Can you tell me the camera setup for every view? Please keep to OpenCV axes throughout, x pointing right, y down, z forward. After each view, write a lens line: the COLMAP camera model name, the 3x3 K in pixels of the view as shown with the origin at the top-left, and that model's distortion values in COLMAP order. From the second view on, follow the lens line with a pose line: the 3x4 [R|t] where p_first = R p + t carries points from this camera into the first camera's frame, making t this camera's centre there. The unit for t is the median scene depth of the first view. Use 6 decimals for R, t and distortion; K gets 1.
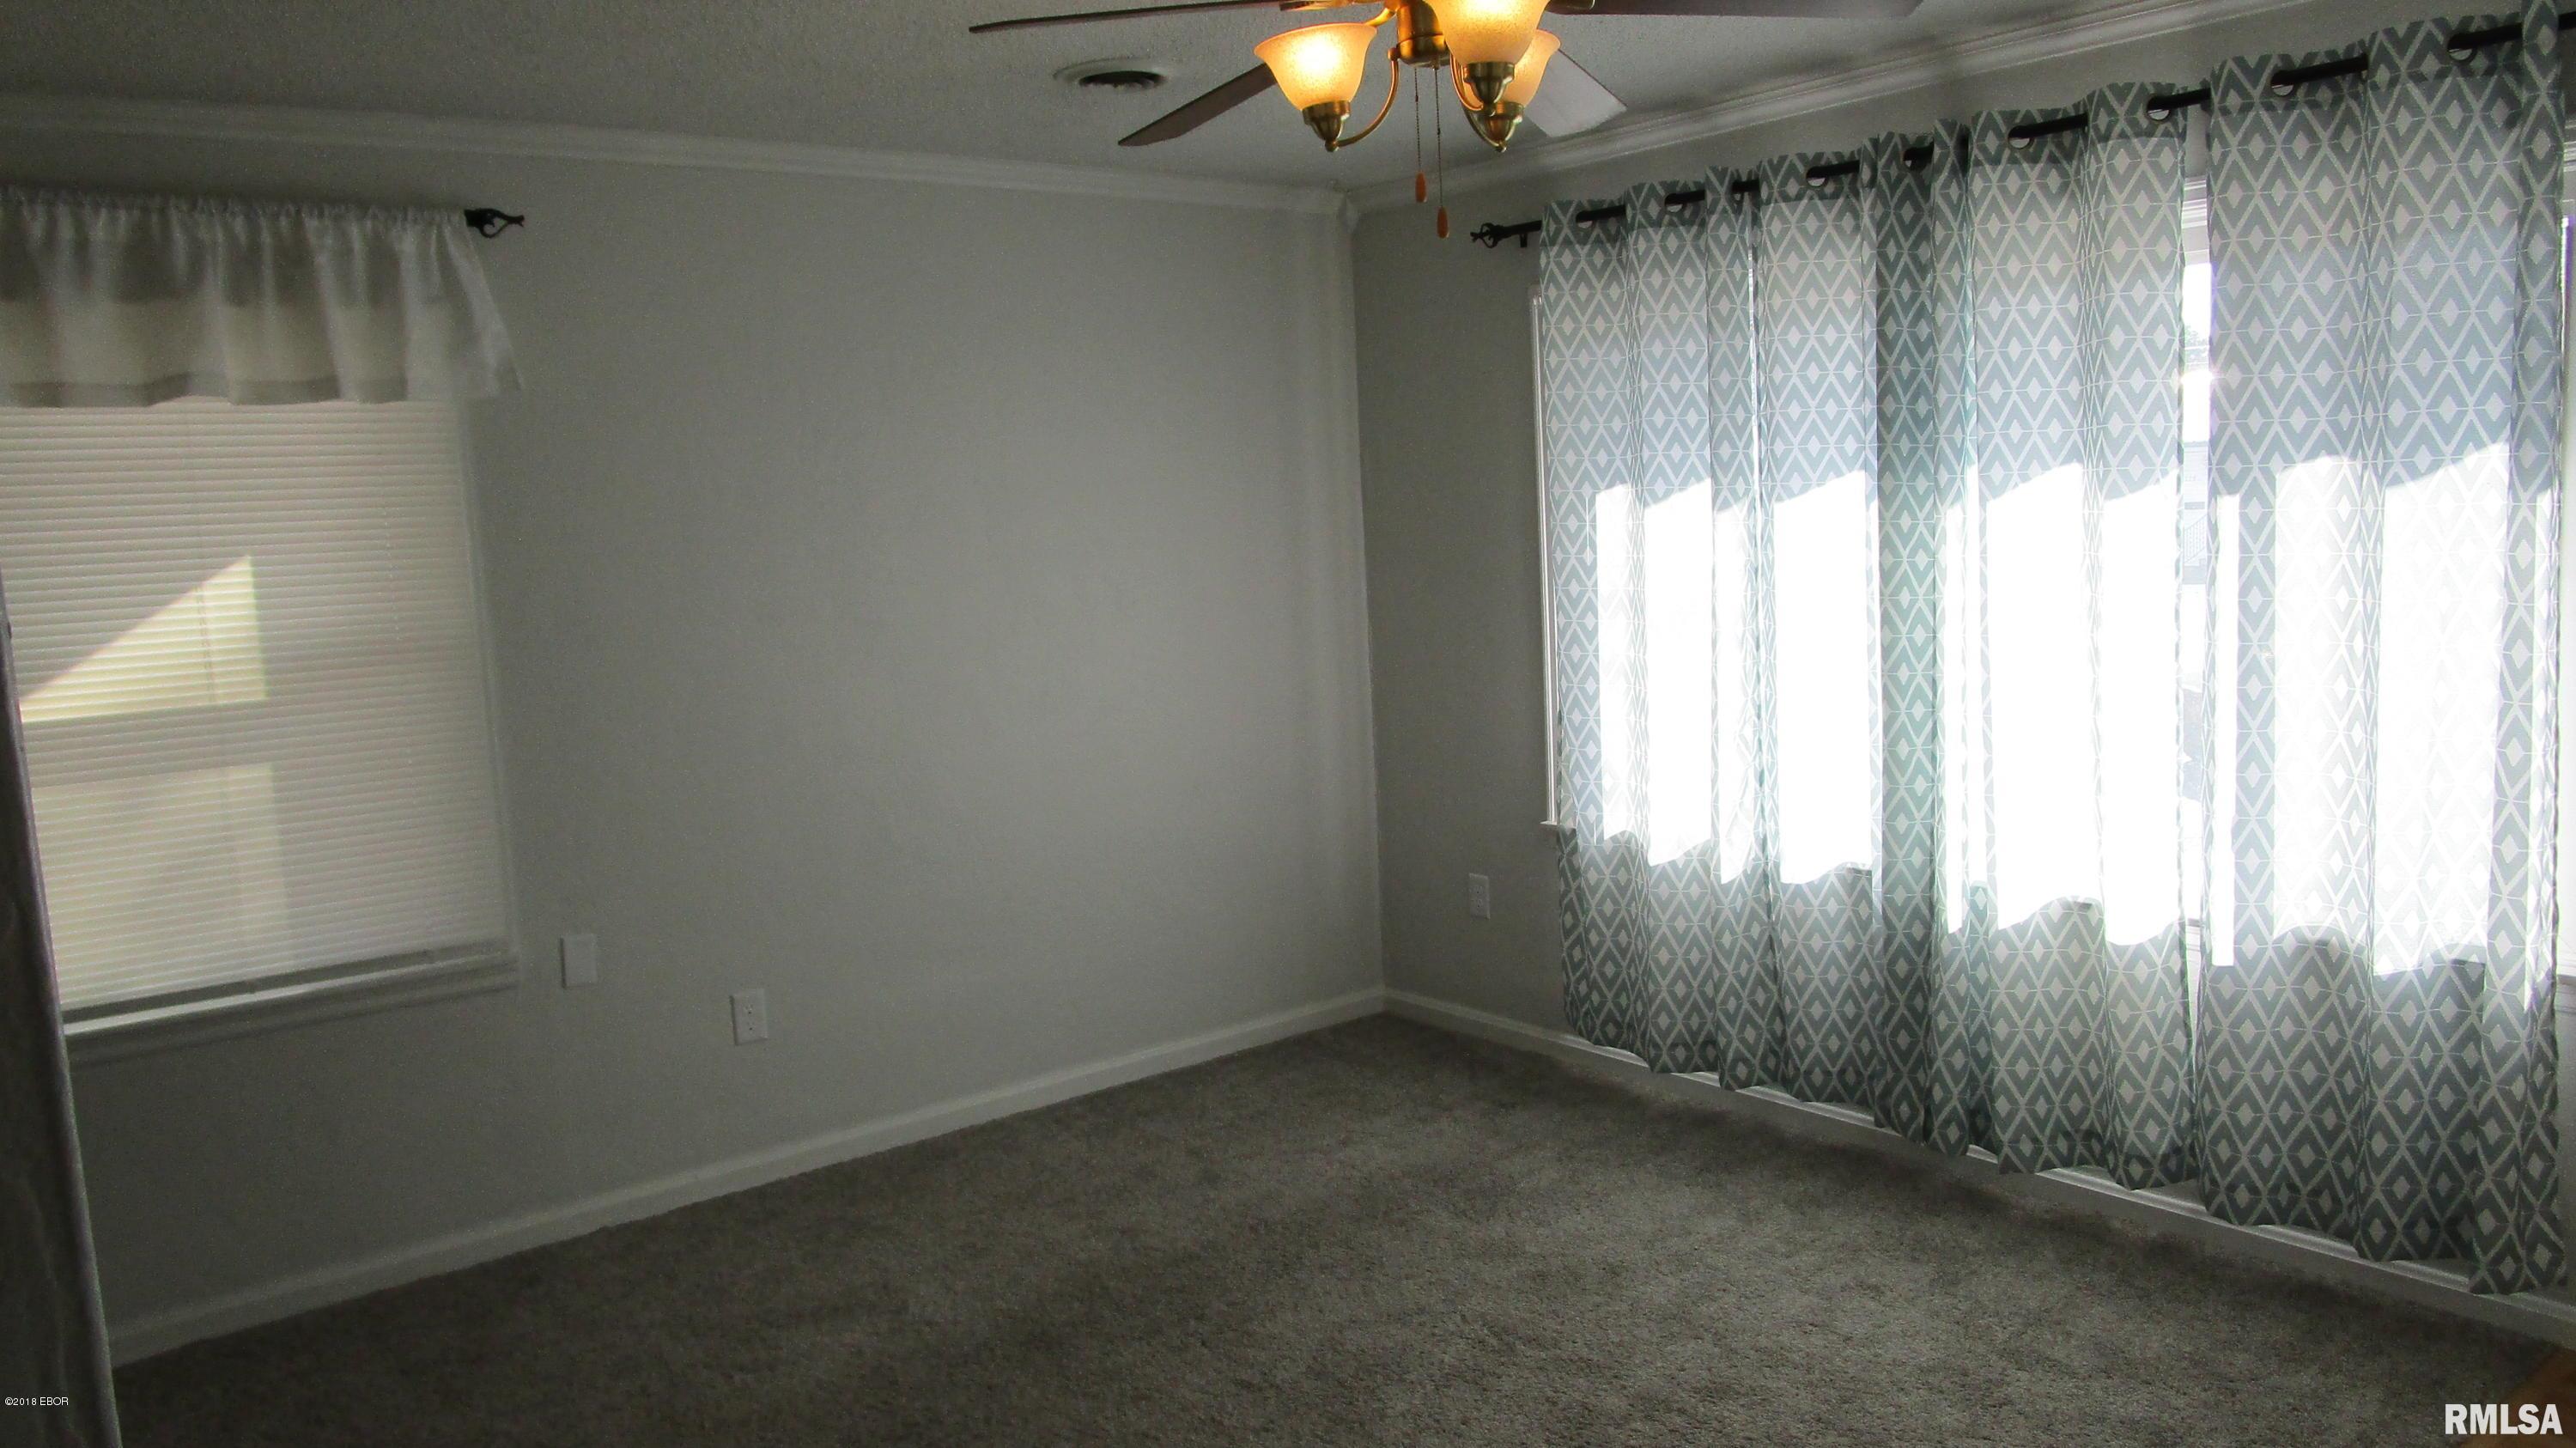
lens RADIAL K [[1837.1, 0, 1281.2], [0, 1837.1, 718.9], [0, 0, 1]] dist [-0.029794, 0.007637]
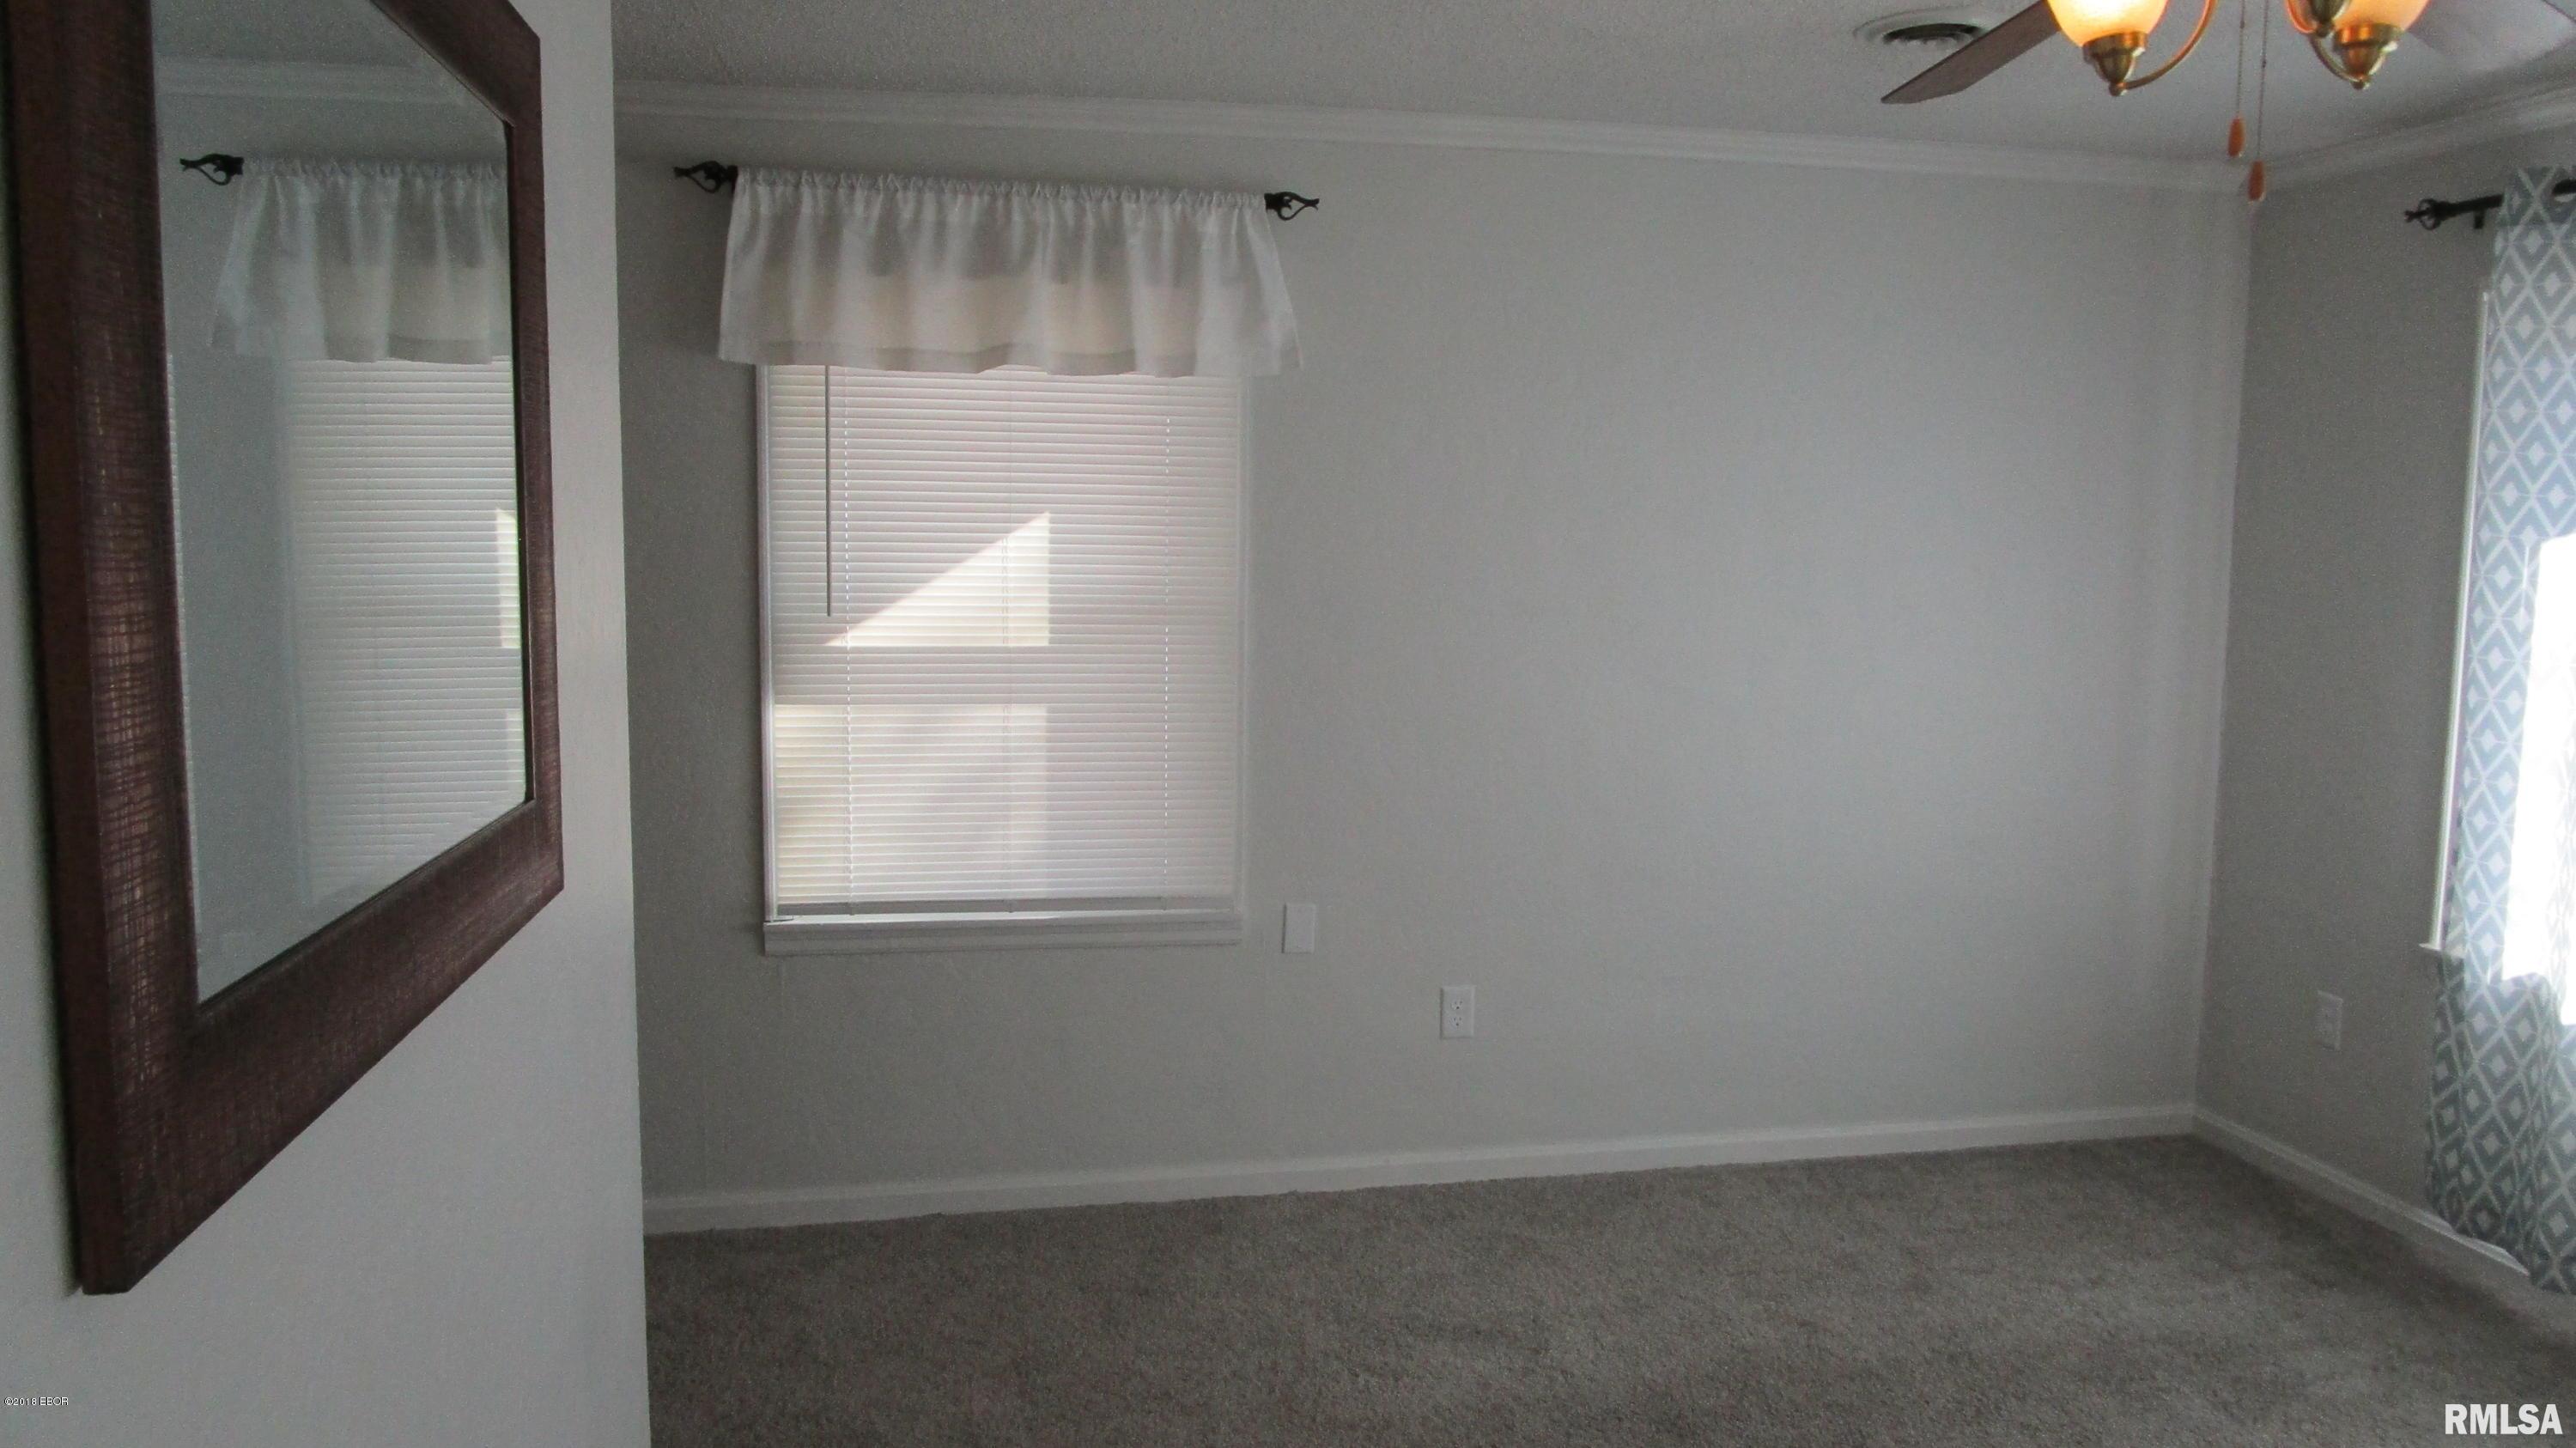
lens RADIAL K [[1837.1, 0, 1287.8], [0, 1837.1, 712.9], [0, 0, 1]] dist [-0.029794, 0.007637]
pose [[0.887508, 0.107948, -0.447971, 0.064928], [-0.108914, 0.993769, 0.023691, -0.012654], [0.447737, 0.027765, 0.893734, 0.088205]]
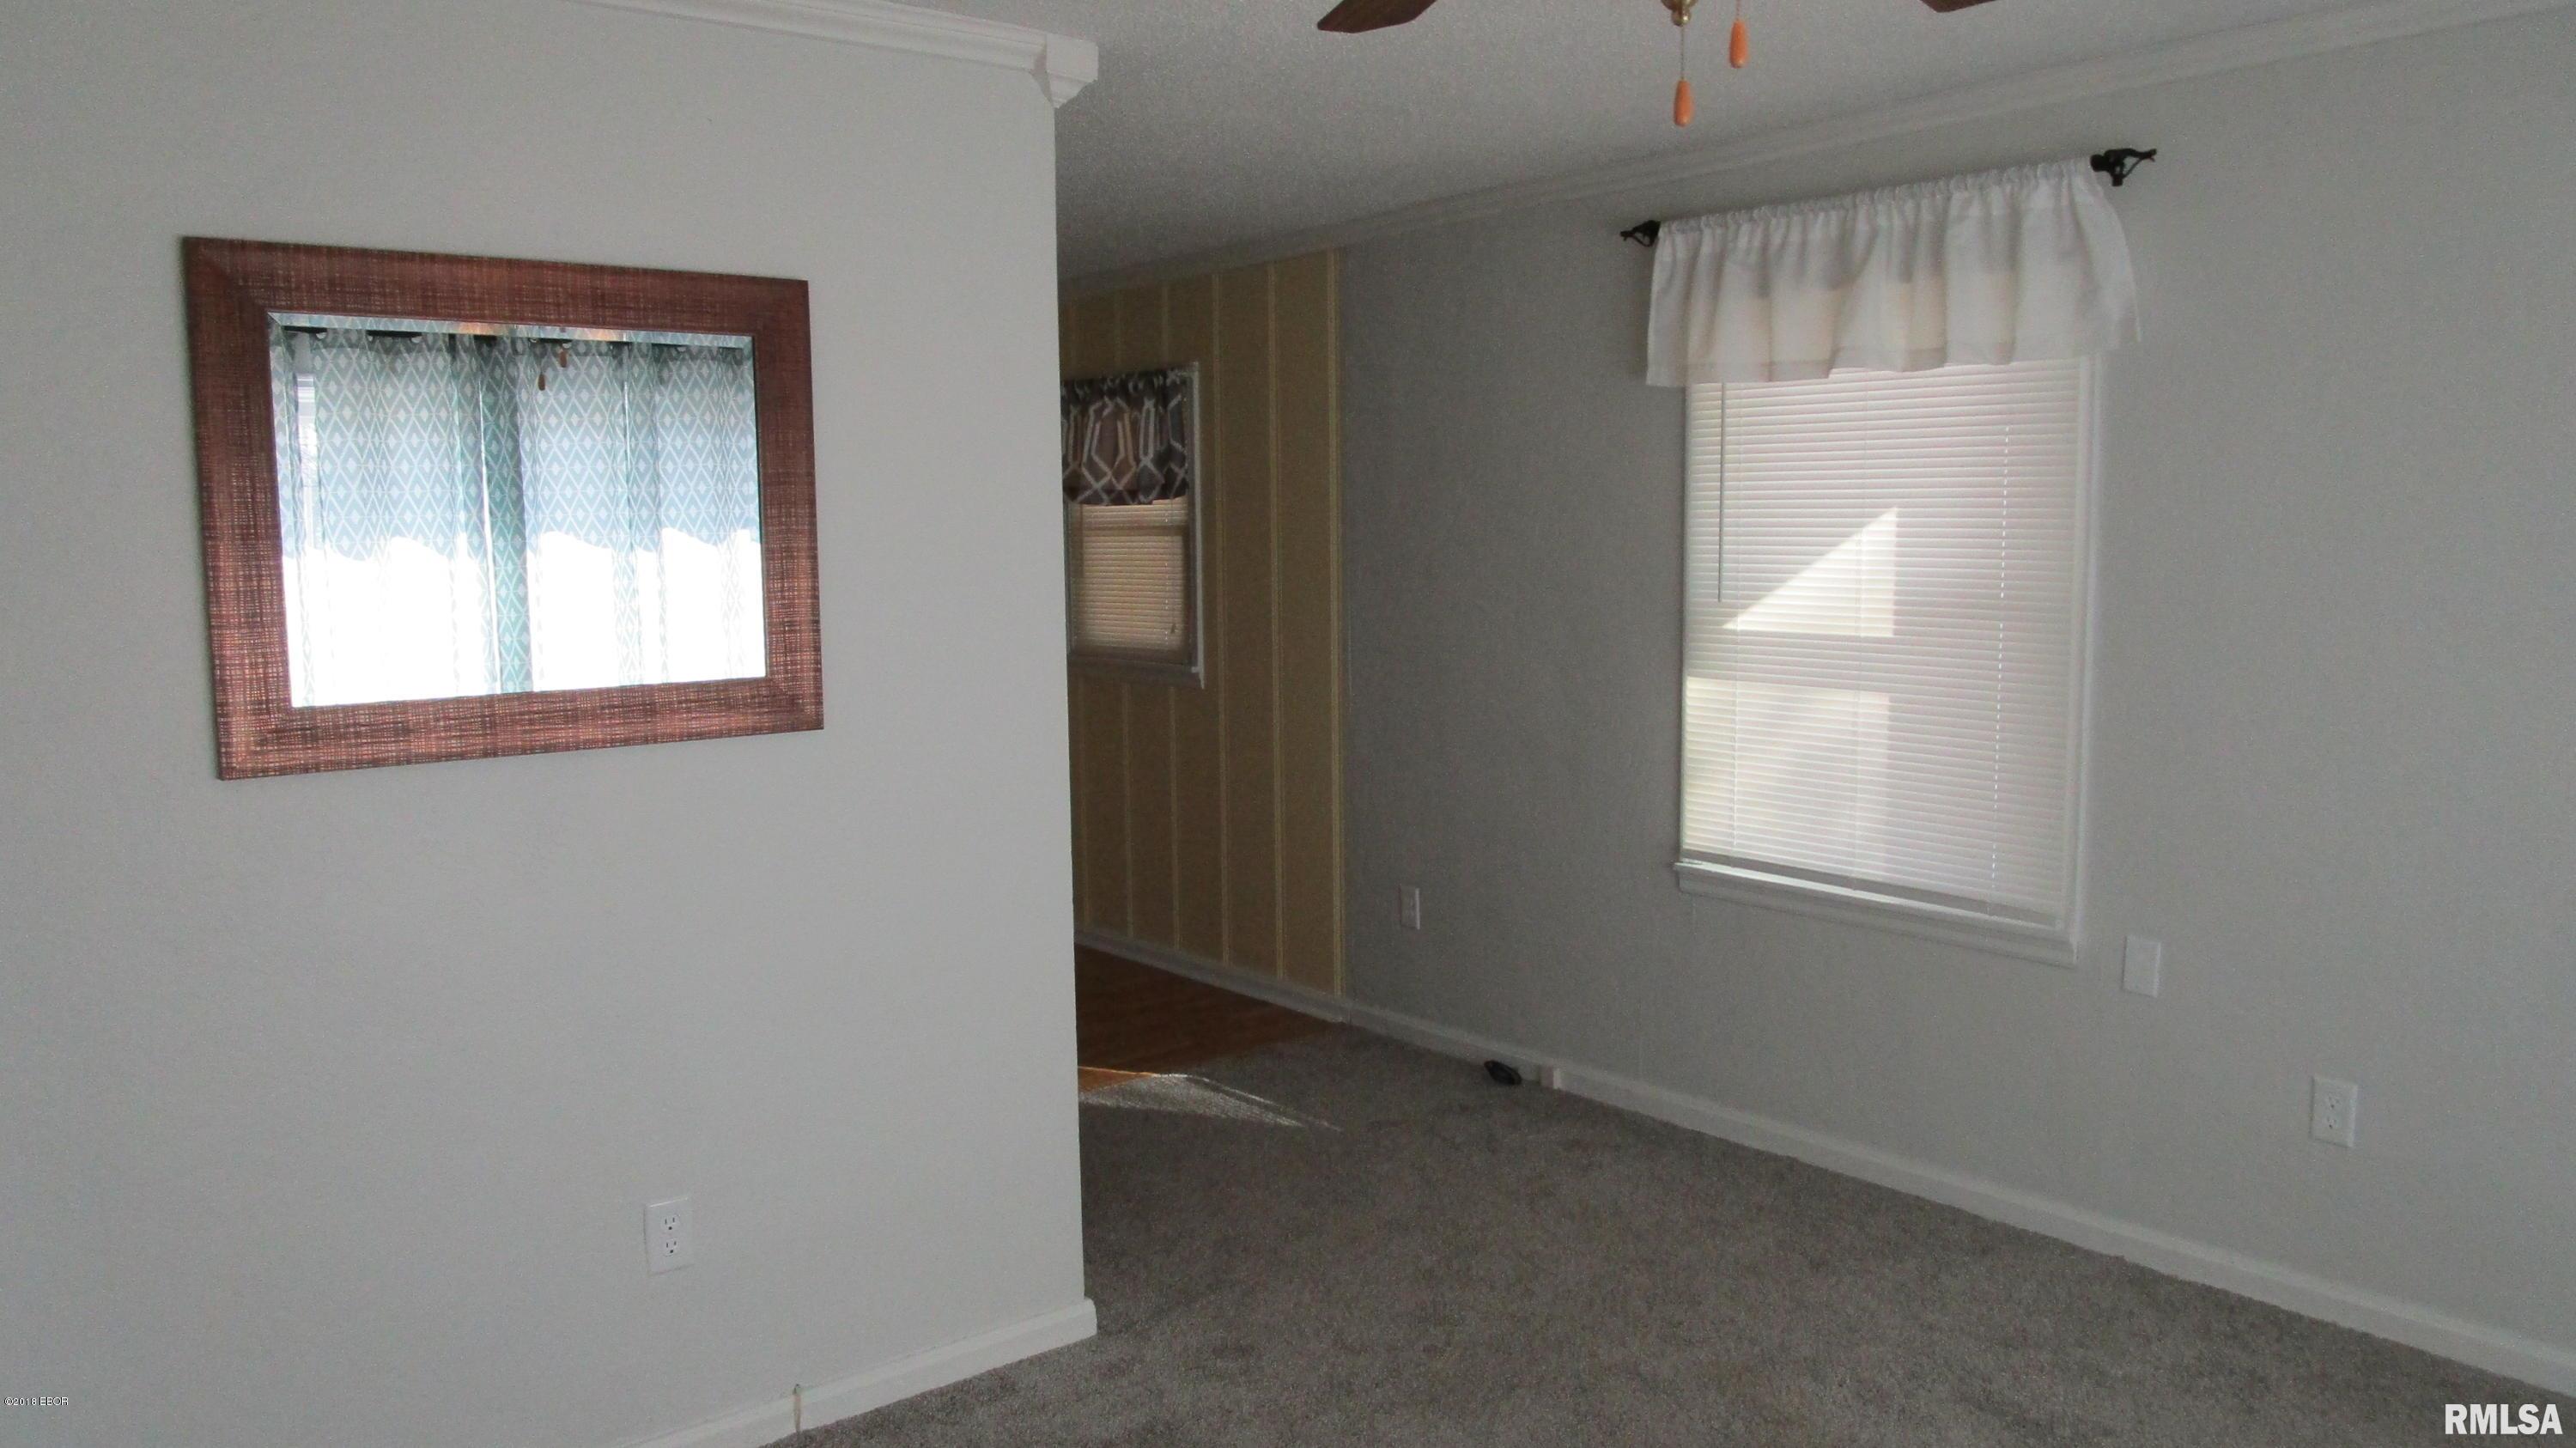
lens RADIAL K [[1837.1, 0, 1294.1], [0, 1837.1, 723.7], [0, 0, 1]] dist [-0.029794, 0.007637]
pose [[0.016102, 0.157614, -0.987370, 0.563062], [-0.110770, 0.981700, 0.154903, -0.093435], [0.993716, 0.106877, 0.033266, 0.616750]]
